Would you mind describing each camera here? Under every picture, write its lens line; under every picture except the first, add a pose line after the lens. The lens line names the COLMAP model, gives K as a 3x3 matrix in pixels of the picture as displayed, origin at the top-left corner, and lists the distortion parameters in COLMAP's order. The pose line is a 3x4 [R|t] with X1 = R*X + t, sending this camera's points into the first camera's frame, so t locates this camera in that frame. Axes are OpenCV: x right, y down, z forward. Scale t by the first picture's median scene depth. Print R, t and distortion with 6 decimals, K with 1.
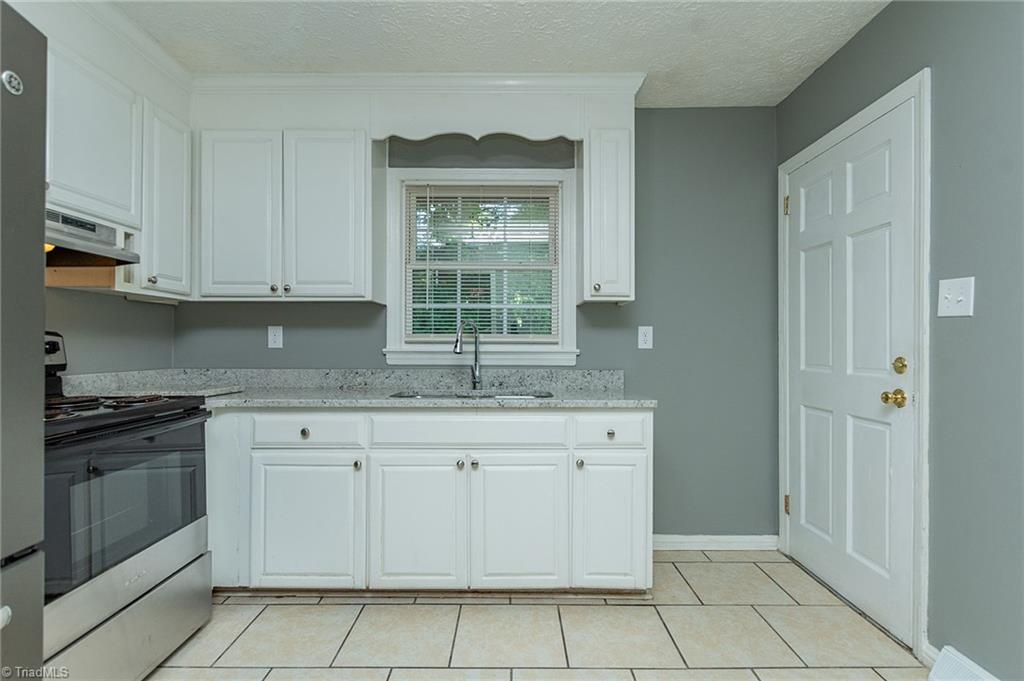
lens RADIAL K [[499.2, 0, 512.6], [0, 499.2, 345.9], [0, 0, 1]] dist [0.001357, -0.000352]
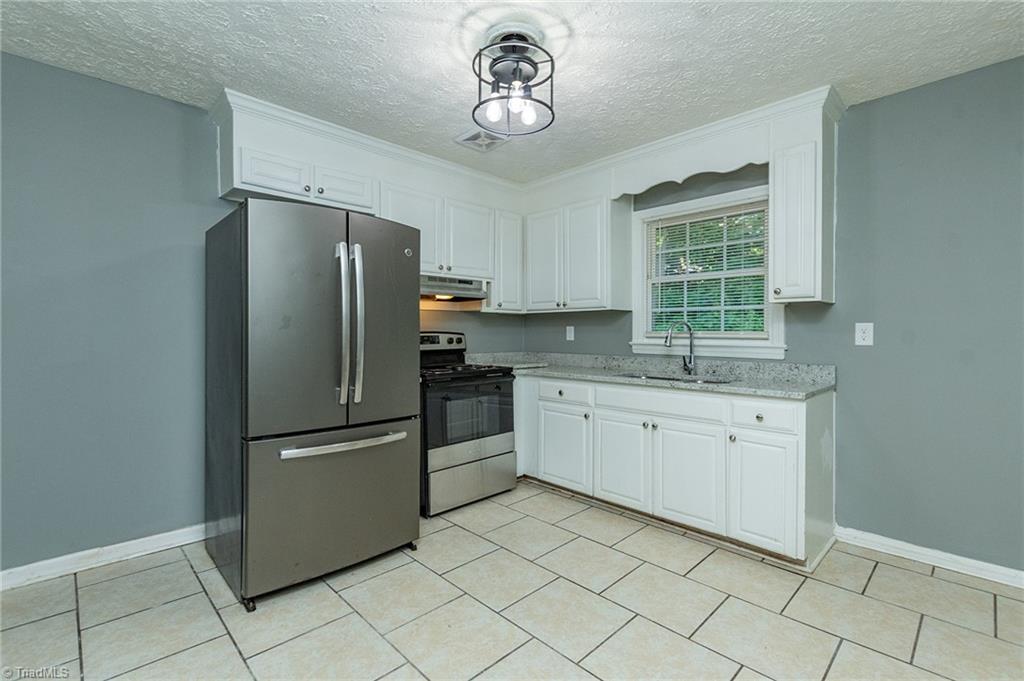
lens RADIAL K [[460.3, 0, 512.0], [0, 460.3, 340.5], [0, 0, 1]] dist [0.003577, -0.000097]
pose [[0.699986, 0.010964, -0.714073, 0.492134], [0.000378, 0.999876, 0.015723, -0.021158], [0.714157, -0.011276, 0.699895, -0.163540]]
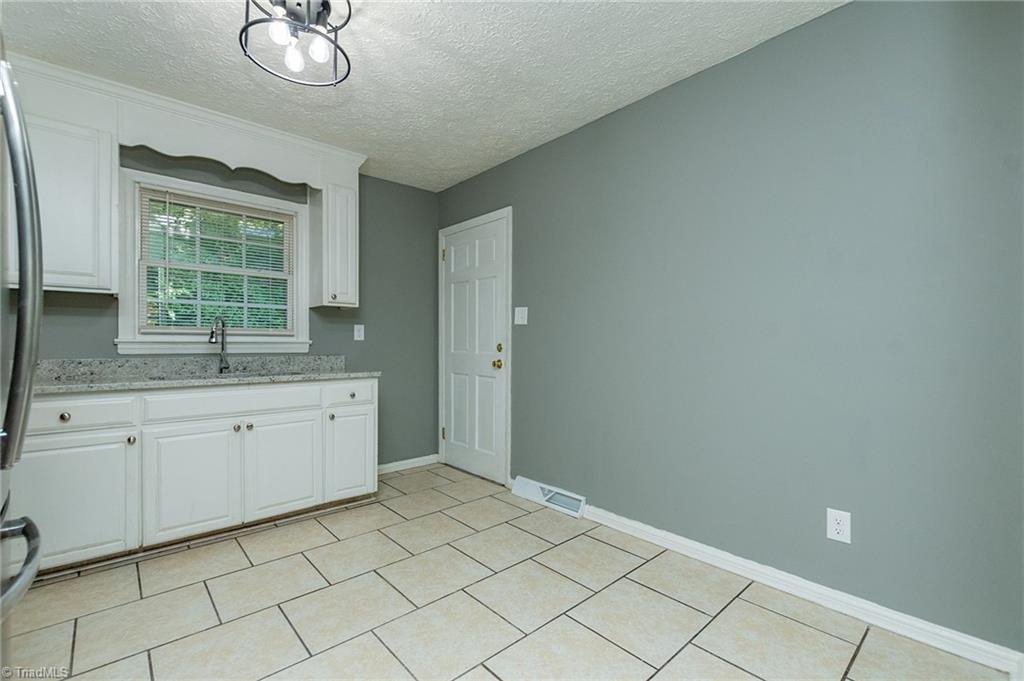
lens RADIAL K [[443.2, 0, 514.9], [0, 443.2, 348.9], [0, 0, 1]] dist [0.002756, 0.000148]
pose [[0.741940, -0.008634, 0.670410, -0.296071], [-0.001414, 0.999895, 0.014442, 0.013448], [-0.670464, -0.011663, 0.741850, -0.288845]]
